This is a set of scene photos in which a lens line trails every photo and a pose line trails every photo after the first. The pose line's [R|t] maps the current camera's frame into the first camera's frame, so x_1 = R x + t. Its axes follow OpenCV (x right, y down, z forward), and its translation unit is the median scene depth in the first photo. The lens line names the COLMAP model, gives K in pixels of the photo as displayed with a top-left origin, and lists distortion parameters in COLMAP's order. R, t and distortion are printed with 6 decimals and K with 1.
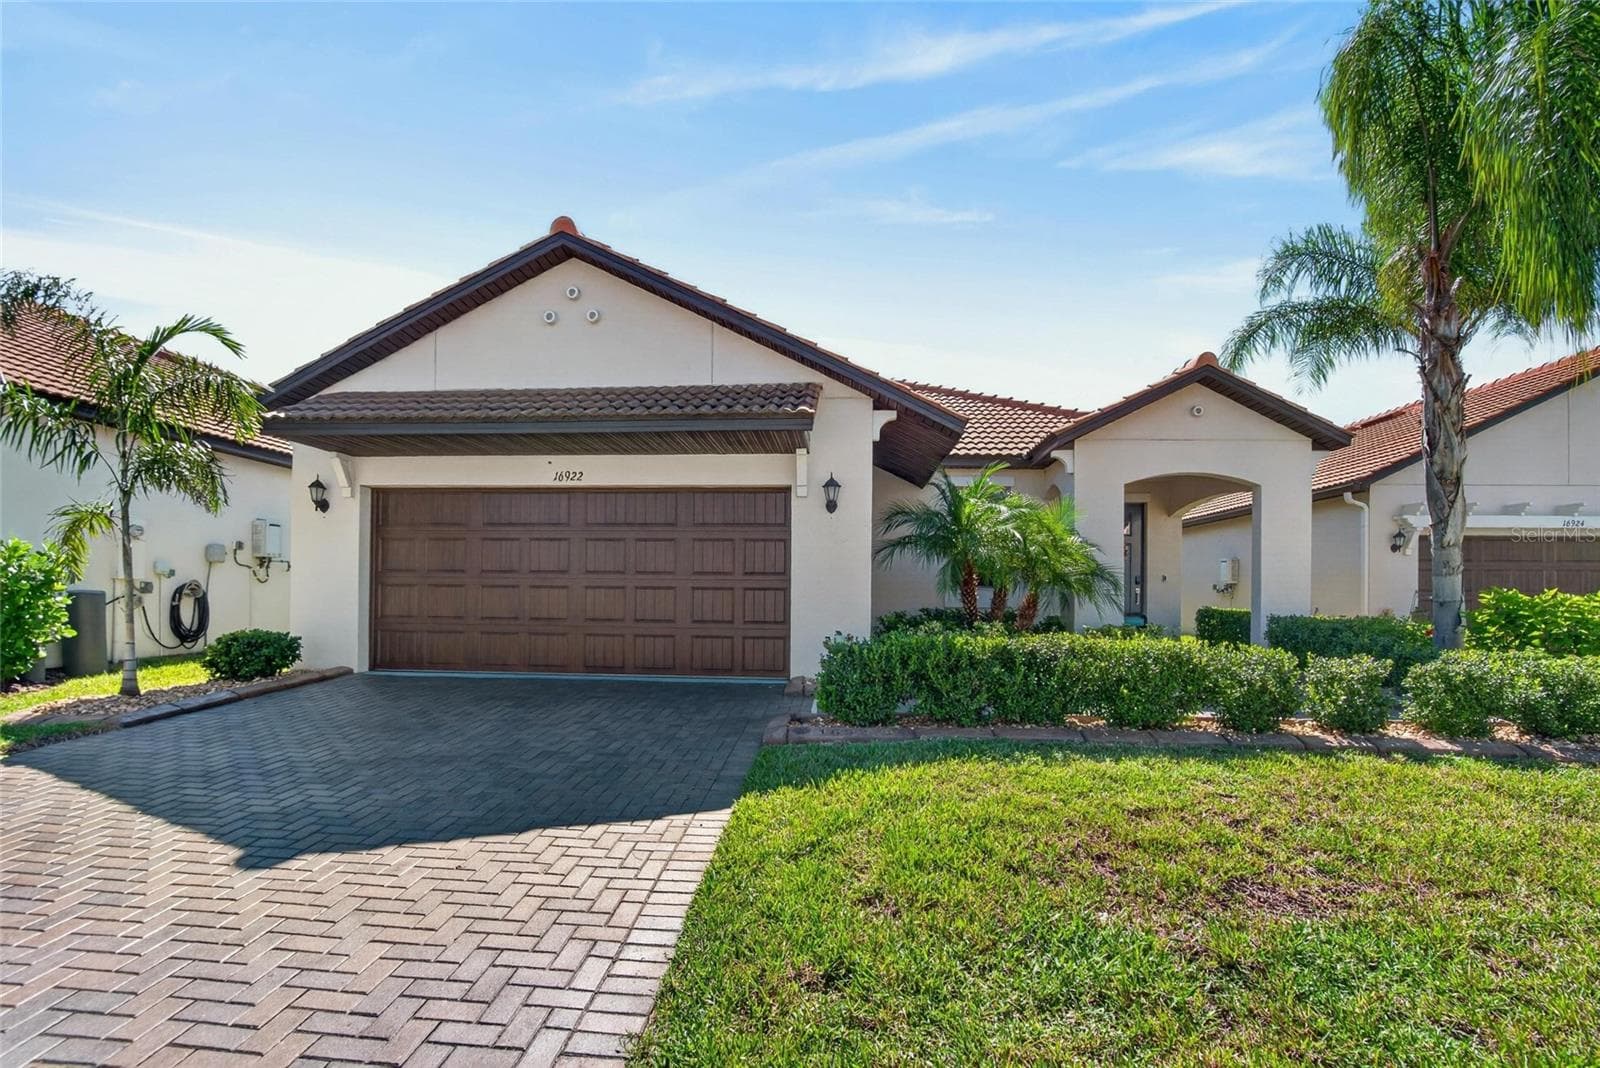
lens RADIAL K [[732.5, 0, 779.4], [0, 732.5, 586.2], [0, 0, 1]] dist [-0.024324, 0.000989]
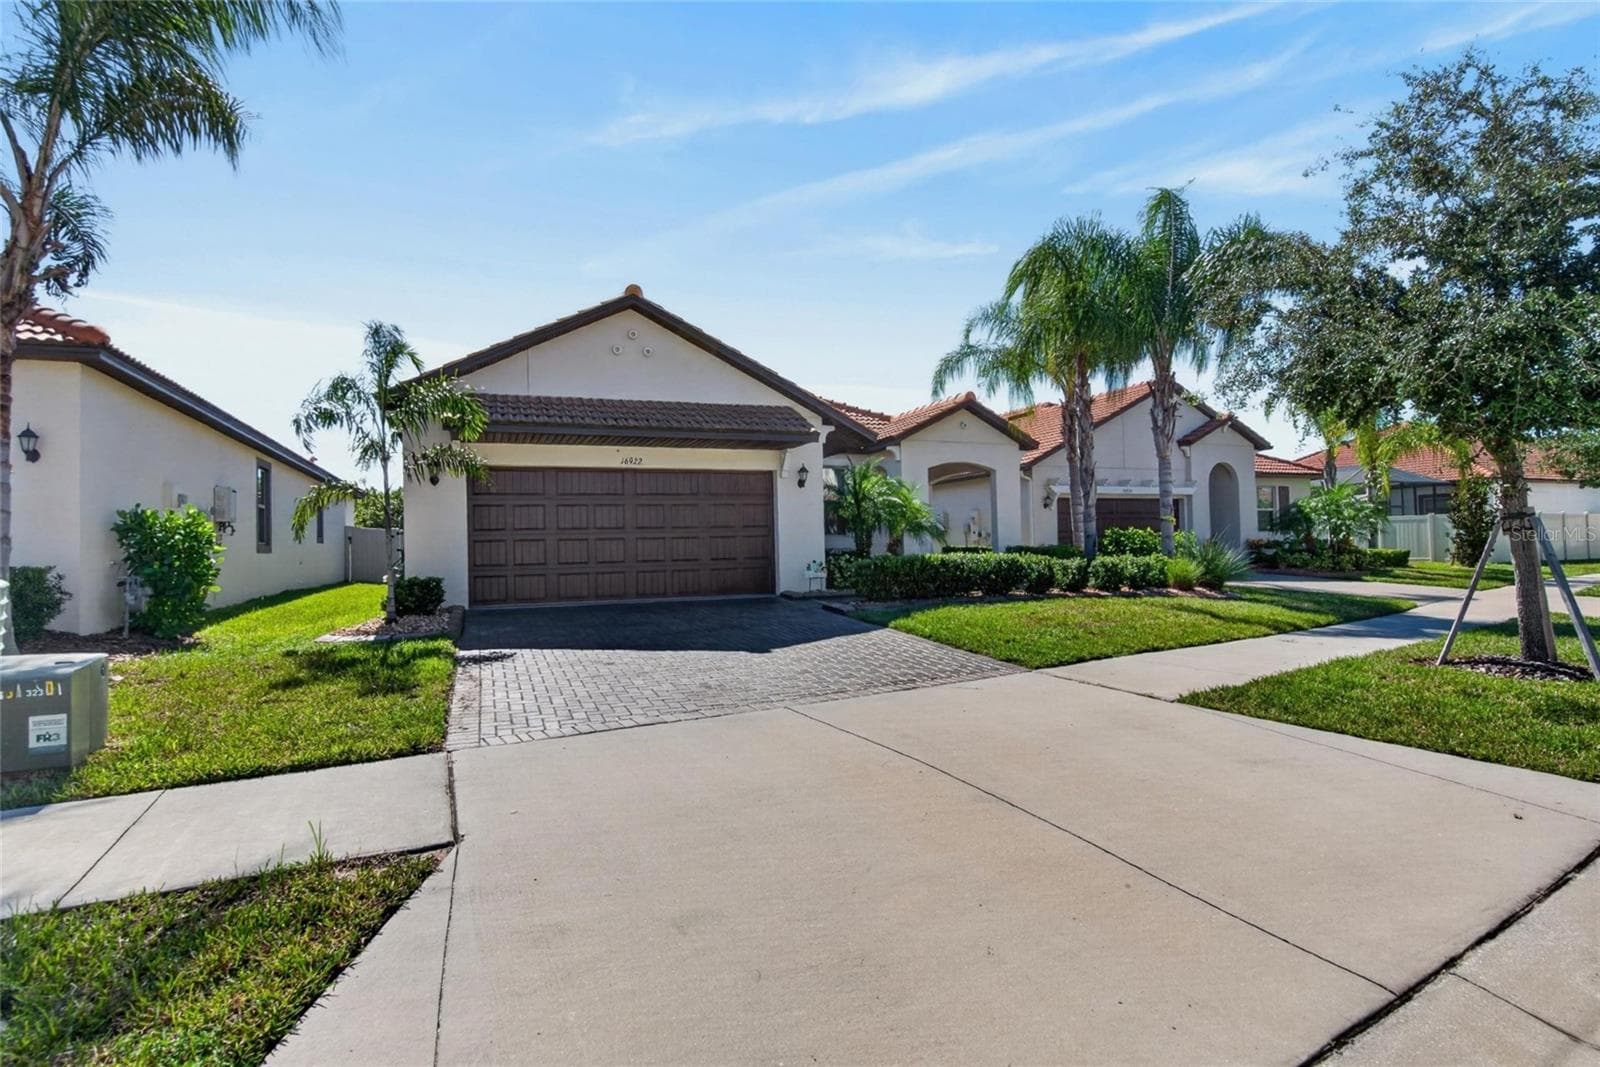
lens RADIAL K [[781.7, 0, 784.7], [0, 781.7, 538.8], [0, 0, 1]] dist [-0.025888, 0.000898]
pose [[0.899003, -0.023530, 0.437309, -0.701786], [0.026503, 0.999648, -0.000696, 0.011262], [-0.437139, 0.012216, 0.899311, -0.515082]]
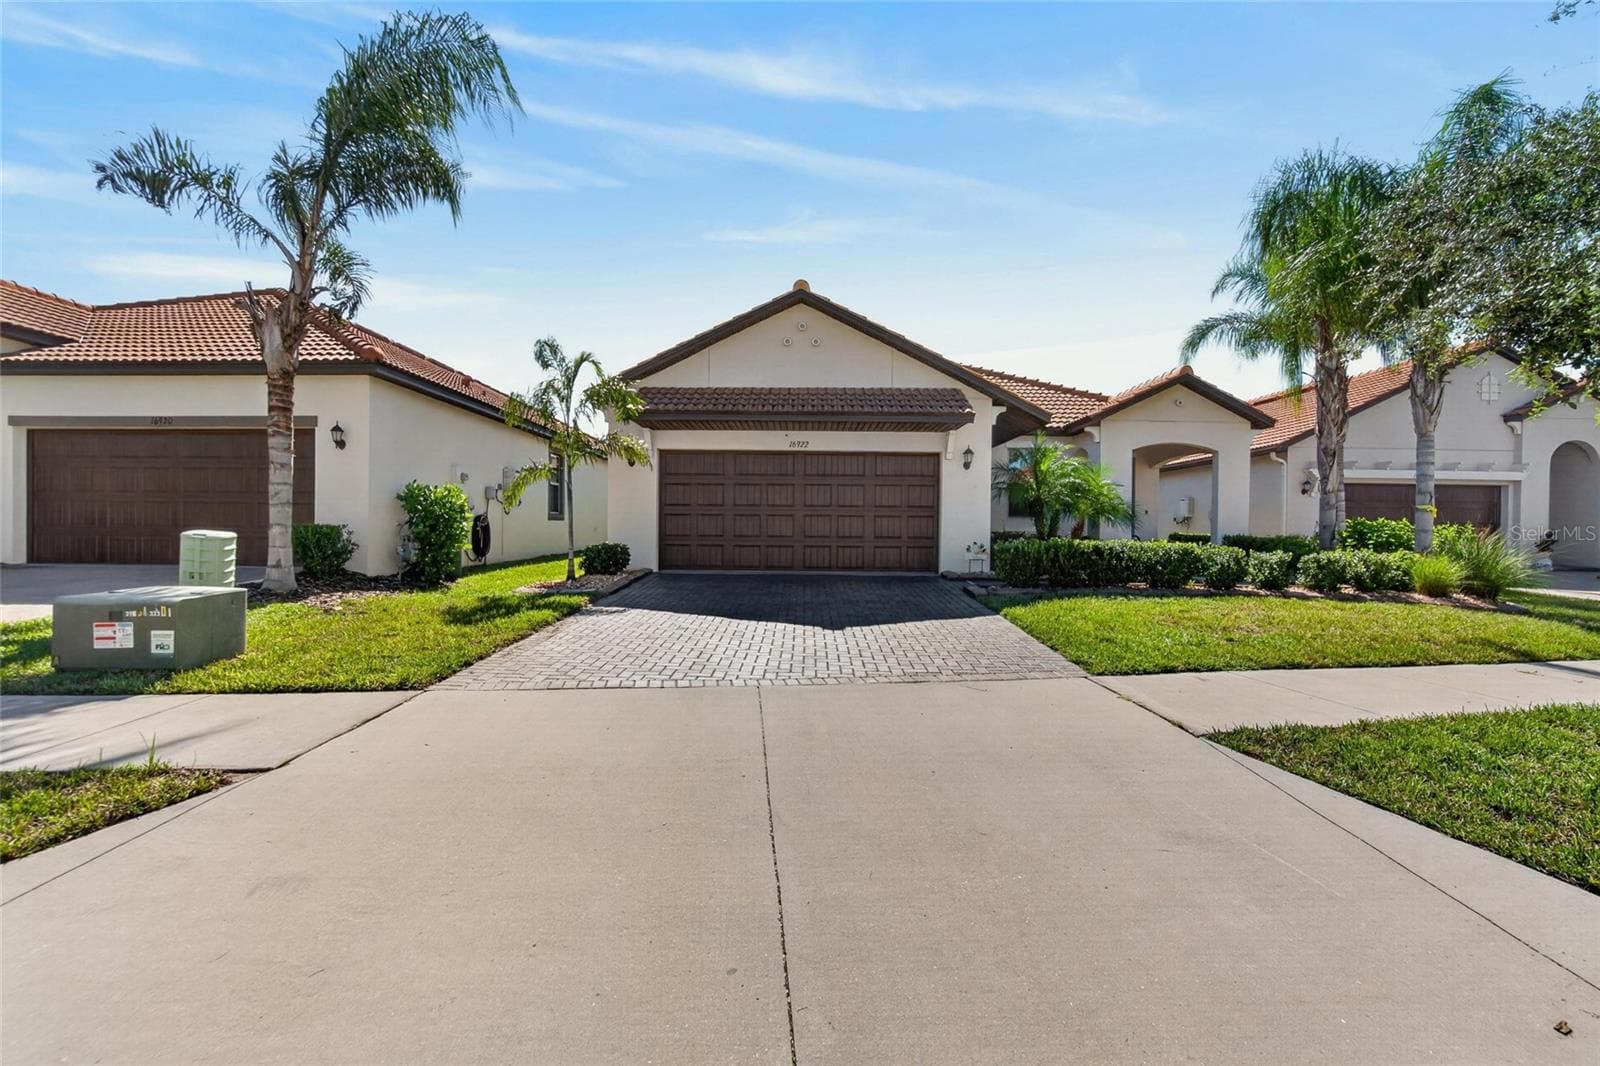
lens RADIAL K [[705.2, 0, 800.7], [0, 705.2, 534.5], [0, 0, 1]] dist [-0.025507, -0.000193]
pose [[0.997522, 0.000400, 0.070358, -0.395668], [-0.001665, 0.999838, 0.017914, 0.014937], [-0.070339, -0.017987, 0.997361, -0.511302]]
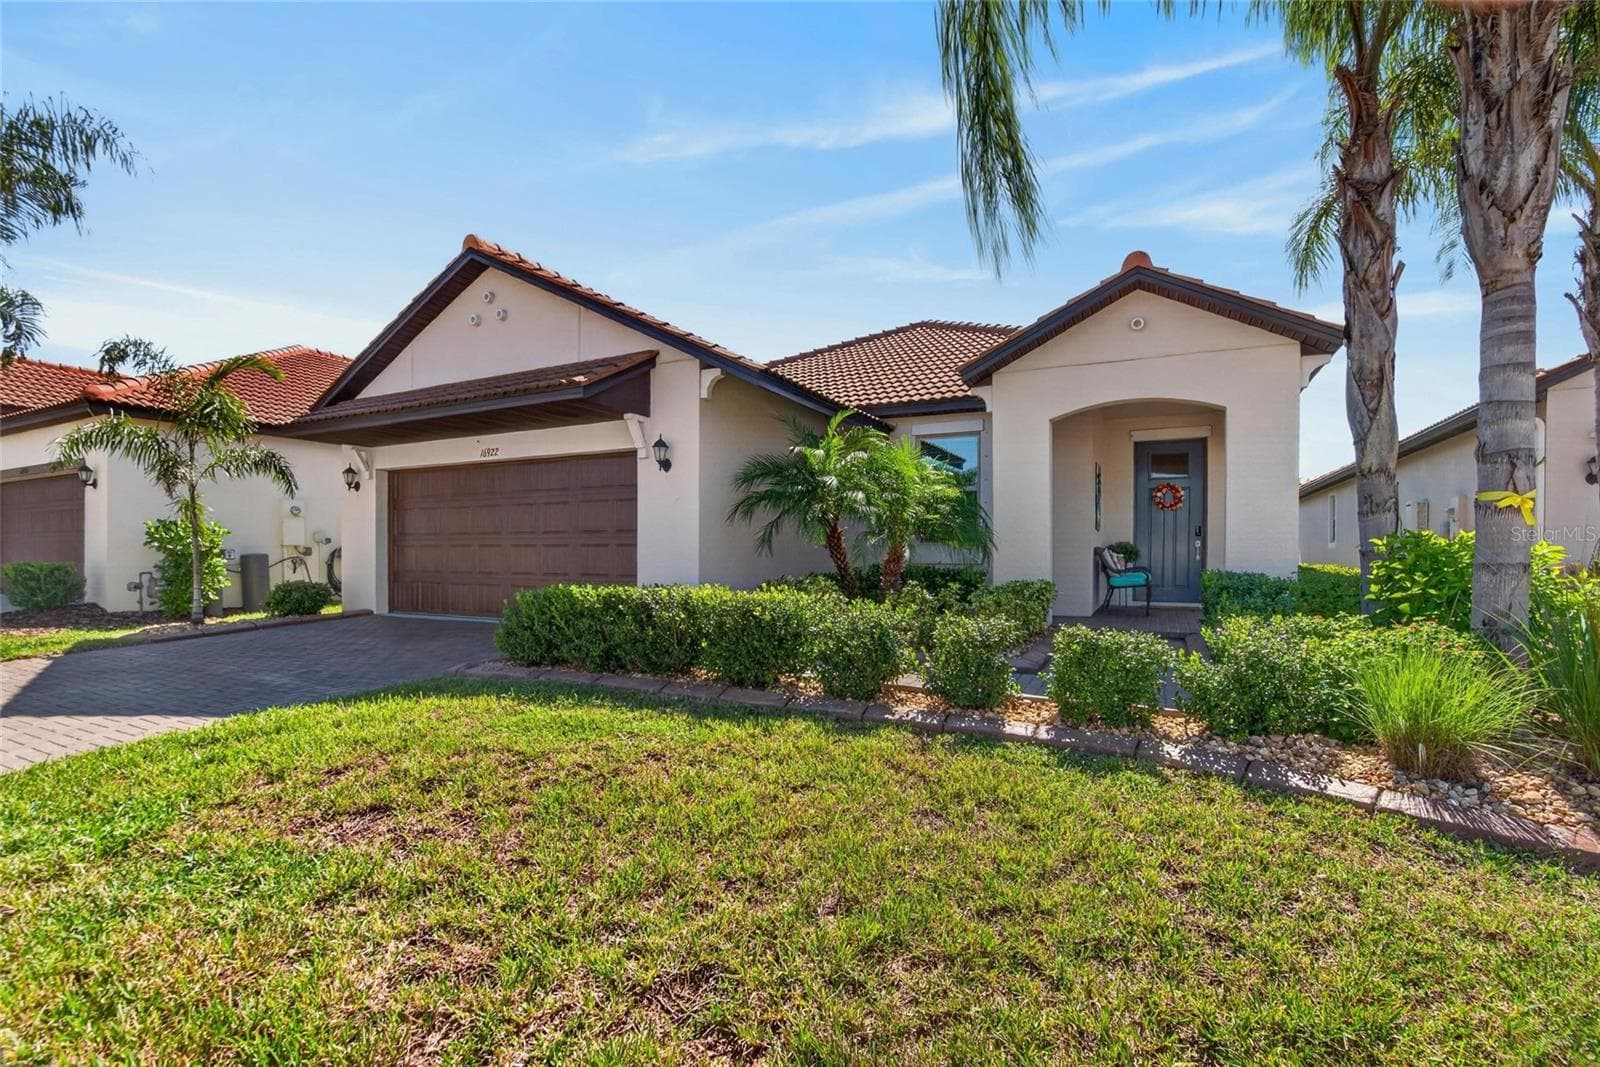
lens RADIAL K [[705.8, 0, 803.0], [0, 705.8, 568.6], [0, 0, 1]] dist [-0.025708, 0.000112]
pose [[0.928864, -0.001214, -0.370420, 0.614757], [0.010511, 0.999678, 0.023083, 0.017603], [0.370272, -0.025334, 0.928578, 0.126619]]
